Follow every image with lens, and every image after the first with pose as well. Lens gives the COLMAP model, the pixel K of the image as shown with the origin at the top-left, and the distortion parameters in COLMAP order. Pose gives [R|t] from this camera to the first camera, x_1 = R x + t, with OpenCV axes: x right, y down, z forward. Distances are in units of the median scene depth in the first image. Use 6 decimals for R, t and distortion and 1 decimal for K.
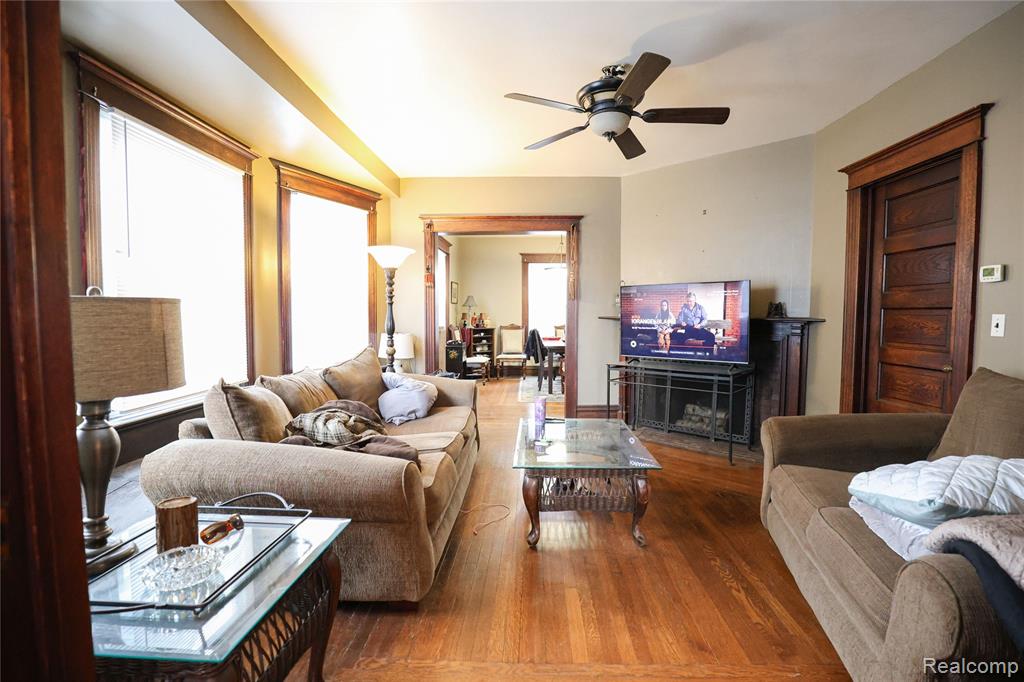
lens RADIAL K [[469.9, 0, 510.4], [0, 469.9, 340.2], [0, 0, 1]] dist [-0.004513, -0.000234]
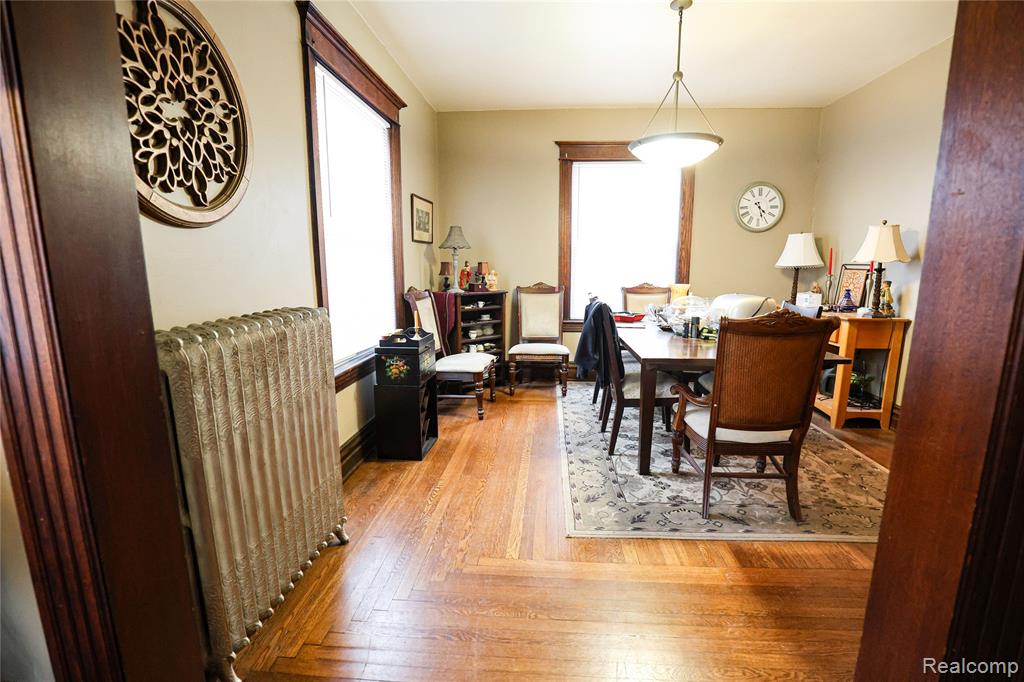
lens RADIAL K [[469.9, 0, 514.9], [0, 469.9, 344.2], [0, 0, 1]] dist [-0.004513, -0.000234]
pose [[0.999453, 0.003639, -0.032861, -0.006776], [0.000217, 0.993180, 0.116591, -0.029147], [0.033061, -0.116535, 0.992636, 0.492015]]
